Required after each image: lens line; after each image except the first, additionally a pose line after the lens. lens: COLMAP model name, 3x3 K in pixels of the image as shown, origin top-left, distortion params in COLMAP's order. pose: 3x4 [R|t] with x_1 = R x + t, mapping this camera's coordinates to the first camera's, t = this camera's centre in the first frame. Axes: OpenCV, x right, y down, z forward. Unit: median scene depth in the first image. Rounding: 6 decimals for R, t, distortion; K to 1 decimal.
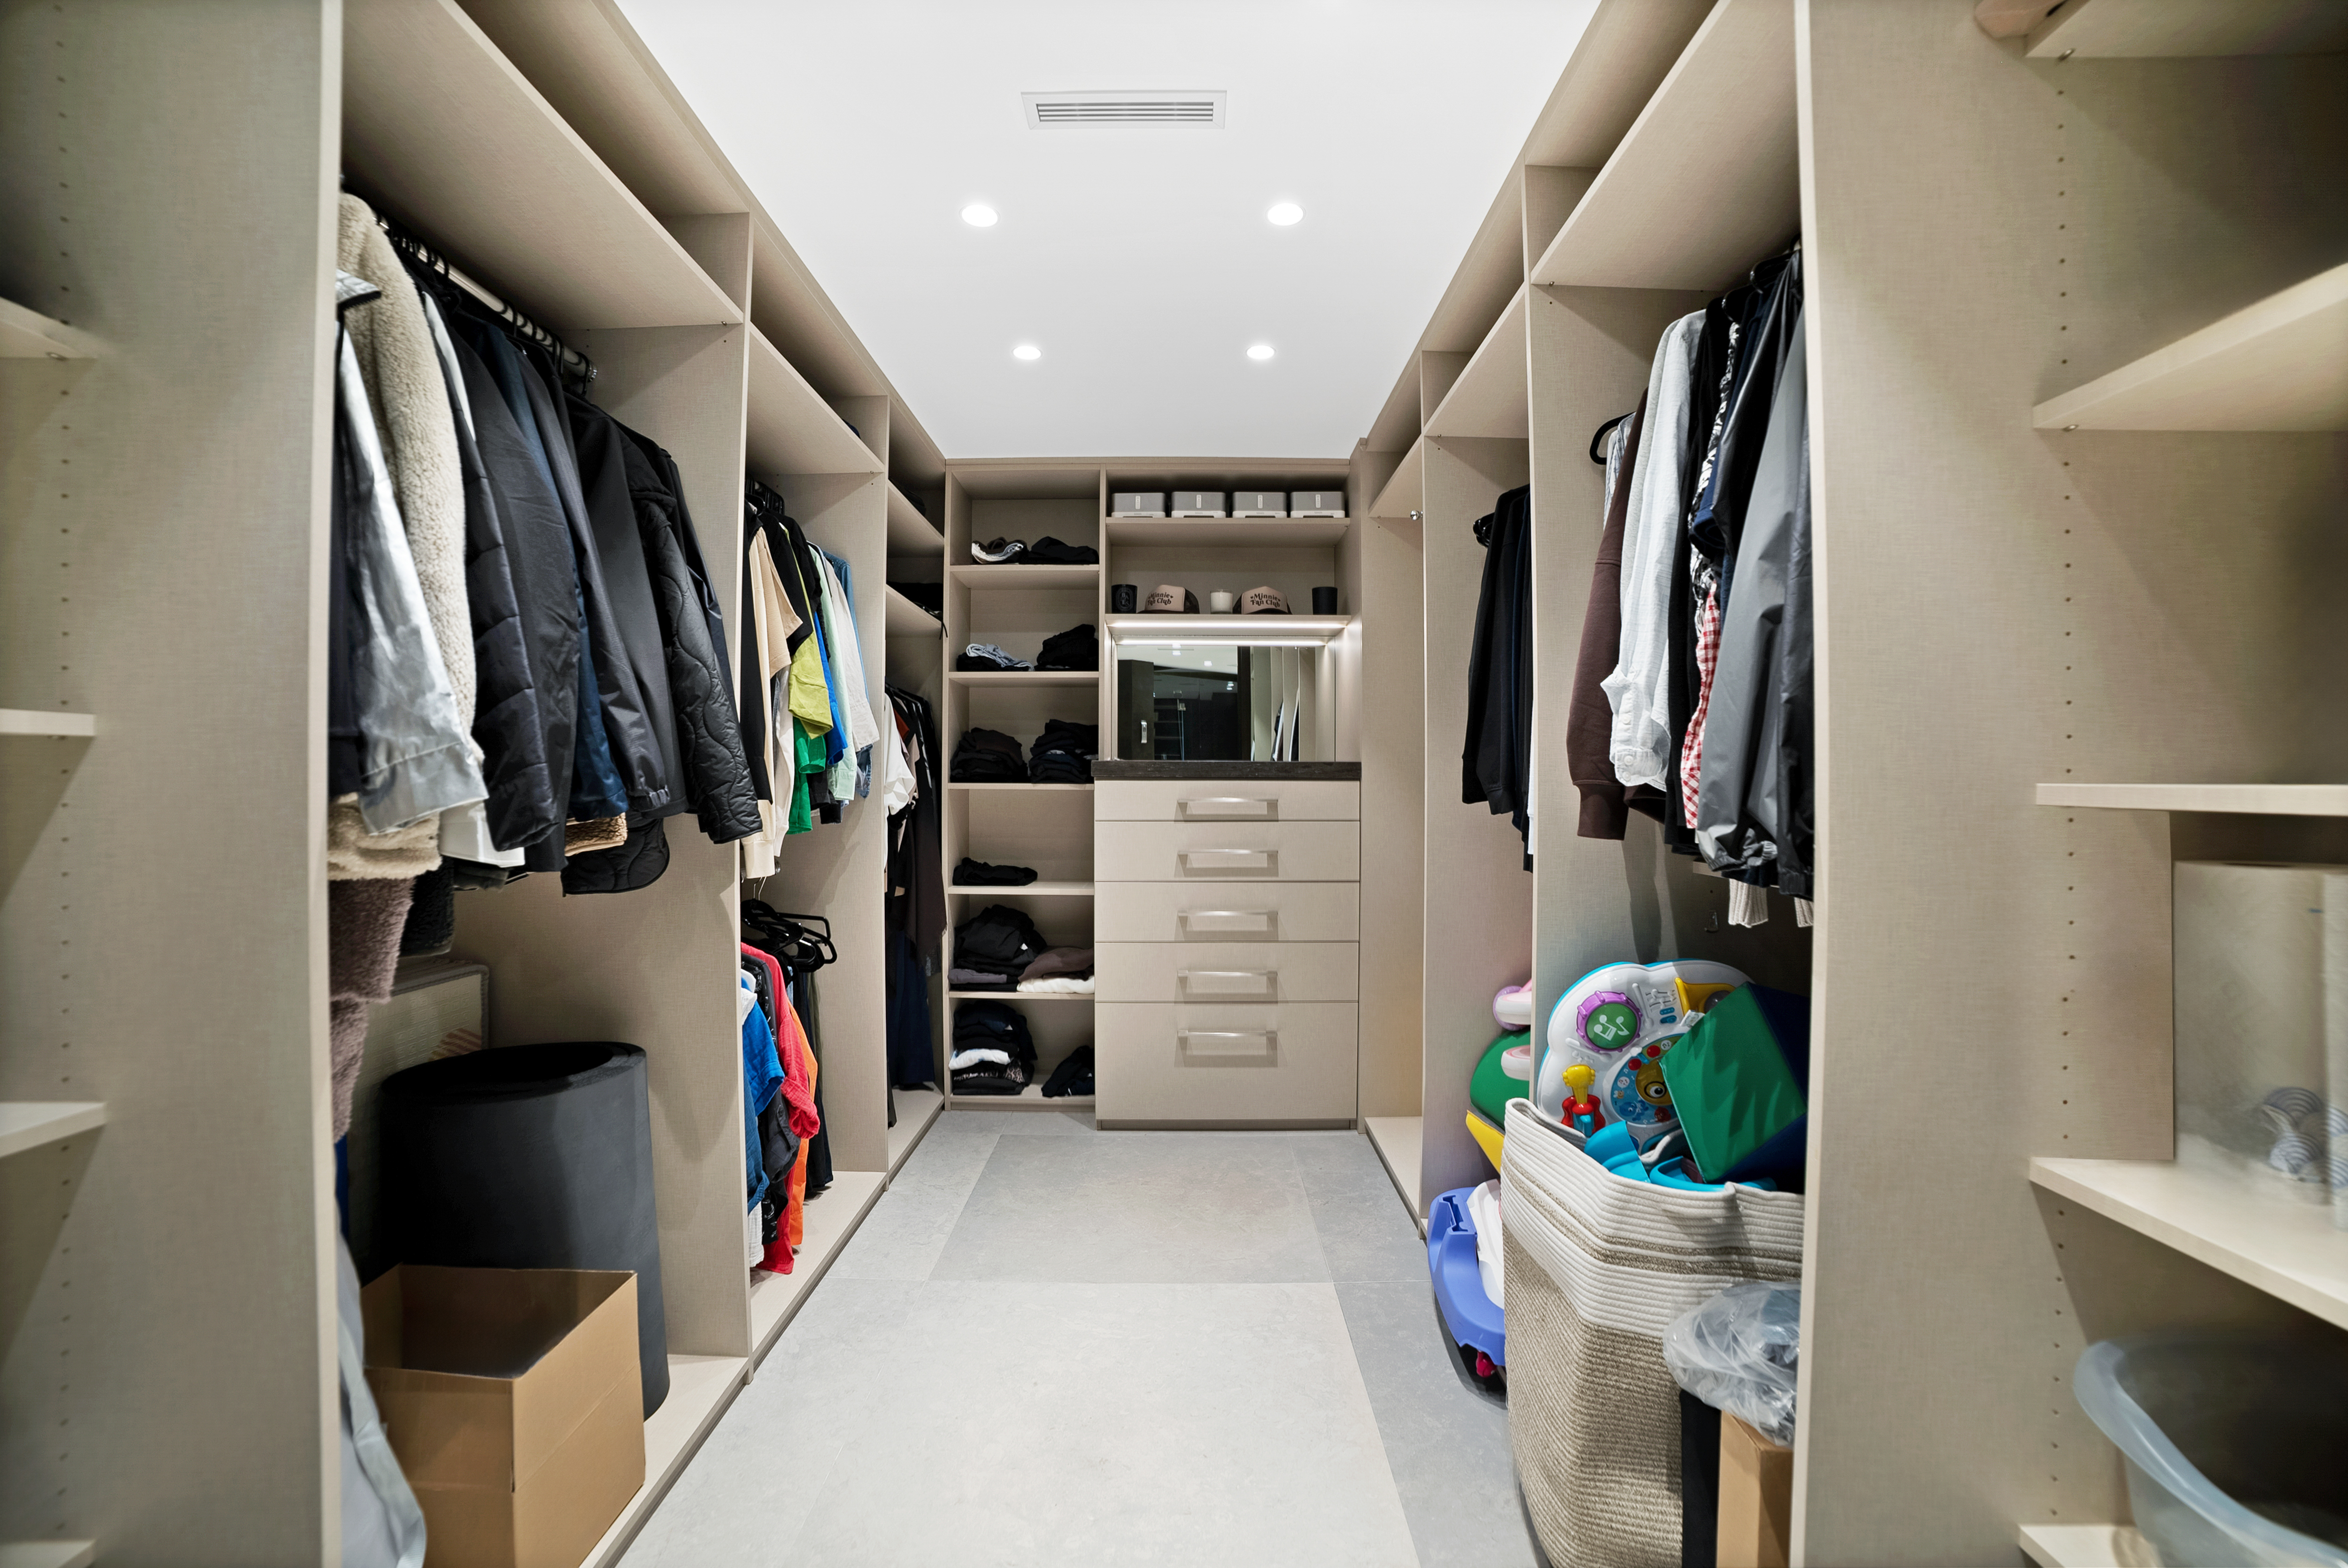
lens RADIAL K [[980.8, 0, 1177.7], [0, 980.8, 776.5], [0, 0, 1]] dist [-0.108388, 0.038333]
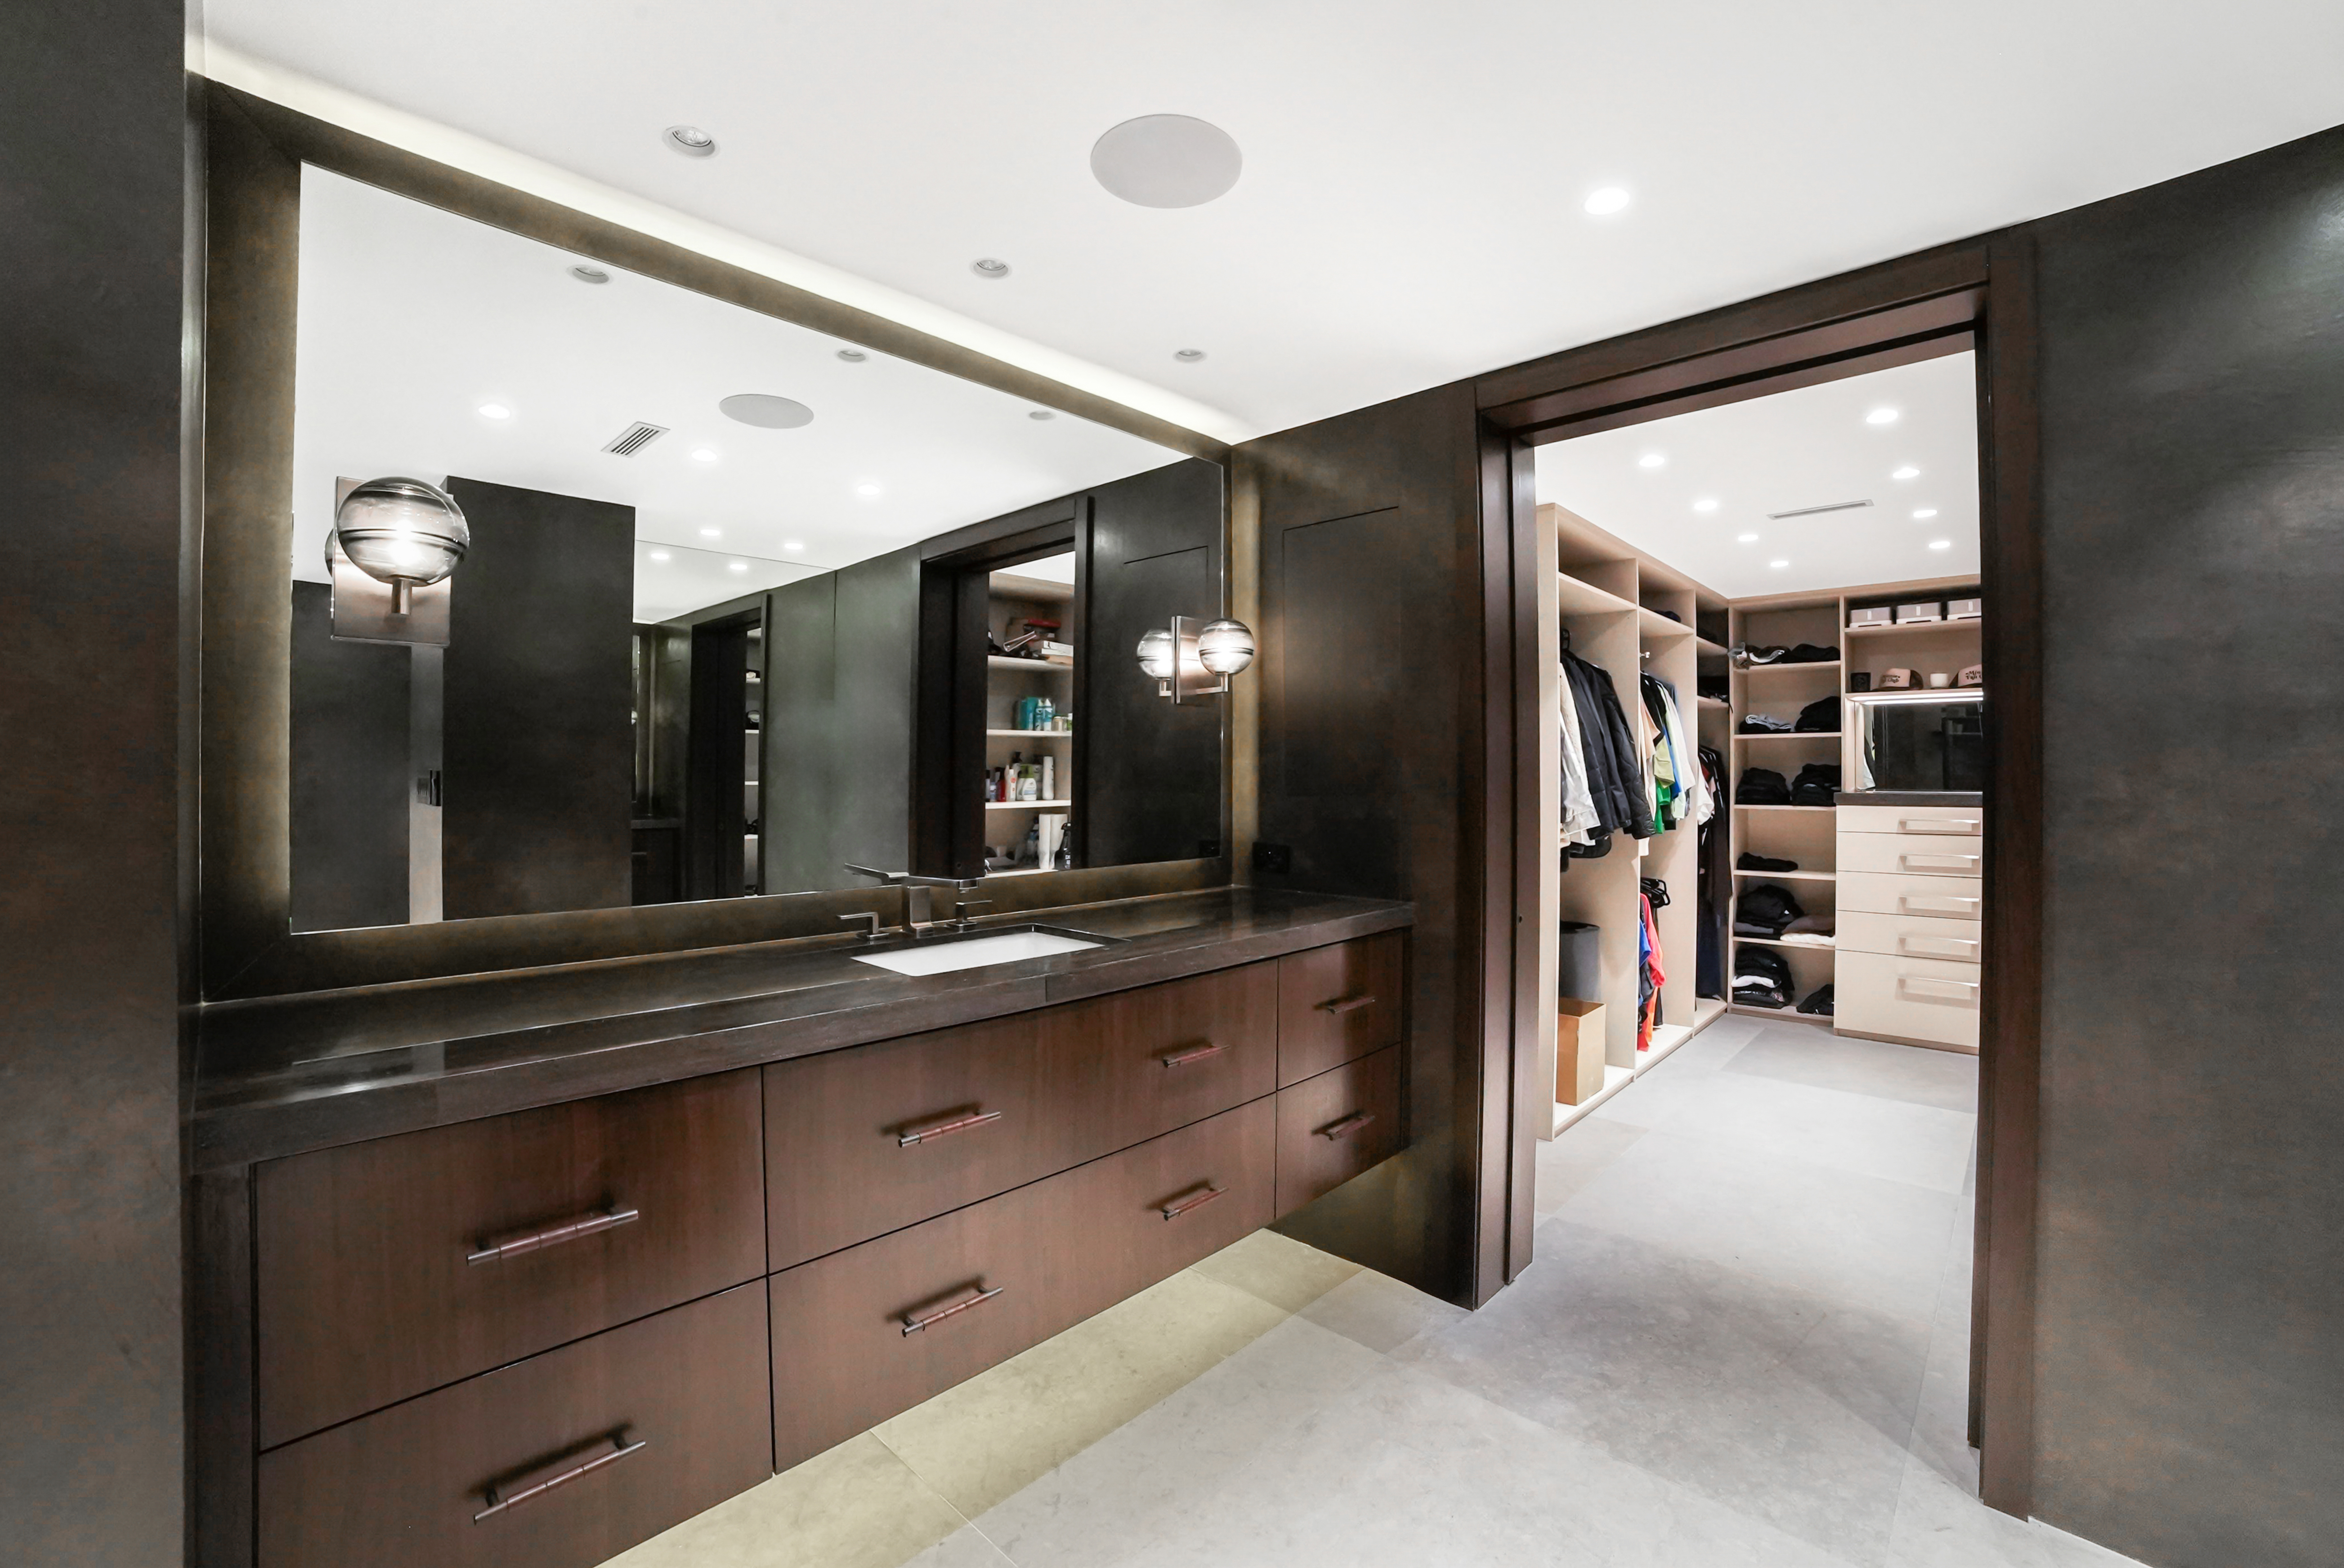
lens RADIAL K [[979.1, 0, 1175.7], [0, 979.1, 776.5], [0, 0, 1]] dist [-0.108388, 0.038333]
pose [[0.732380, -0.001151, -0.680895, 0.147336], [0.005030, 0.999980, 0.003720, -0.049196], [0.680877, -0.006149, 0.732372, -0.742847]]
